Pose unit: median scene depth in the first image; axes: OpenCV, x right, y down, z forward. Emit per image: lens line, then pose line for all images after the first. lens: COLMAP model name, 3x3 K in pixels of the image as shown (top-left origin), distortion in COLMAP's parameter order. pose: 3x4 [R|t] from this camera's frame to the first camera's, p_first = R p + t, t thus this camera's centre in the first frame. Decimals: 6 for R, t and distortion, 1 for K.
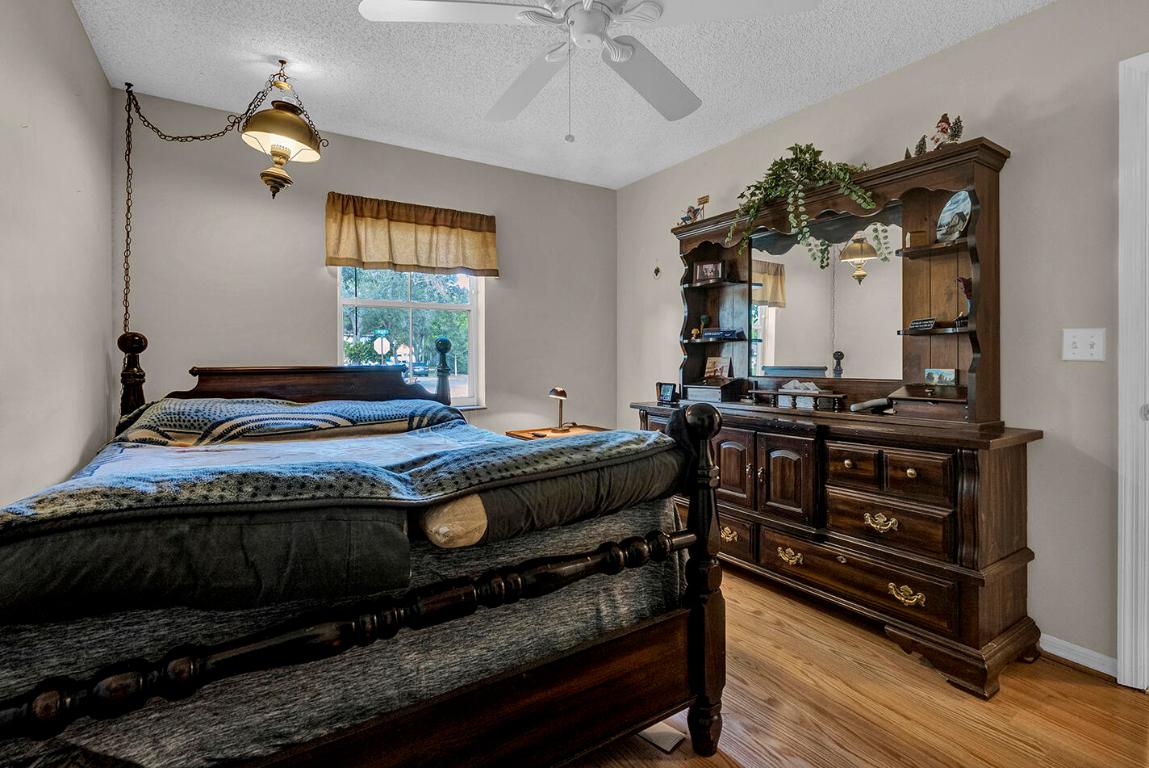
lens RADIAL K [[529.3, 0, 575.7], [0, 529.3, 375.7], [0, 0, 1]] dist [-0.008021, 0.002377]
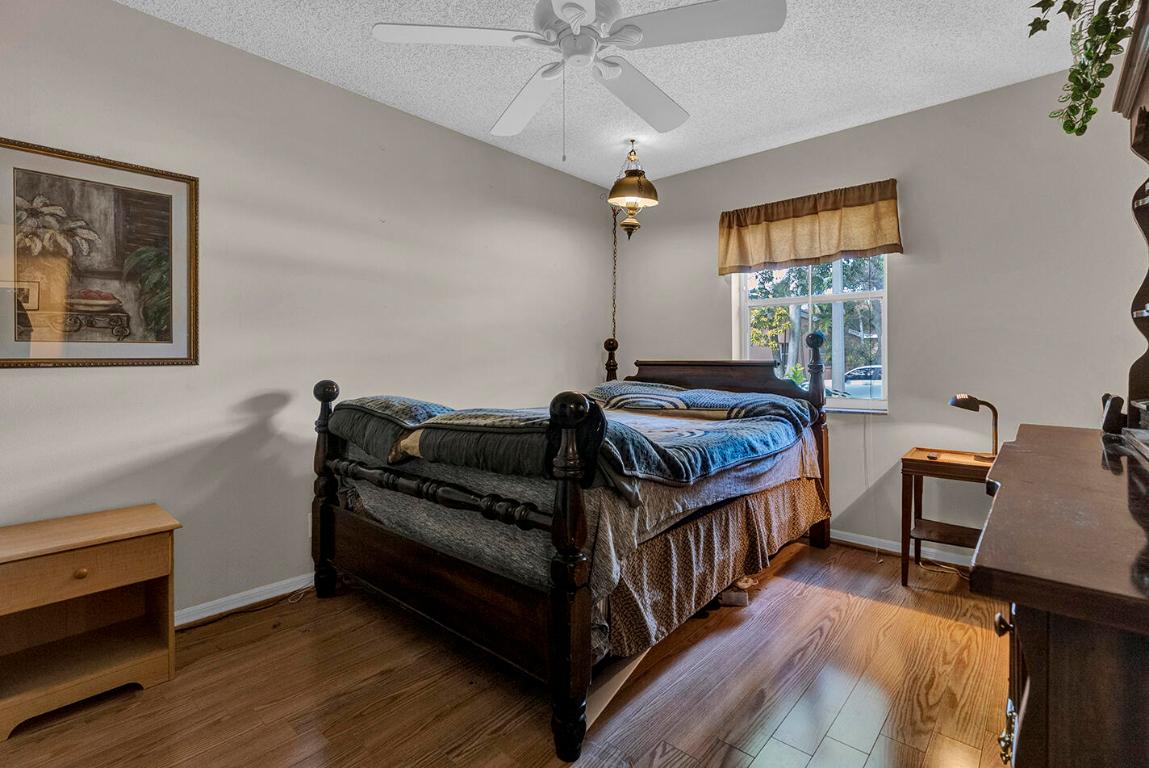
lens RADIAL K [[529.3, 0, 578.3], [0, 529.3, 373.6], [0, 0, 1]] dist [-0.008021, 0.002377]
pose [[0.291414, 0.026899, -0.956219, 0.620483], [-0.032264, 0.999312, 0.018279, -0.000672], [0.956053, 0.025524, 0.292081, 0.383860]]
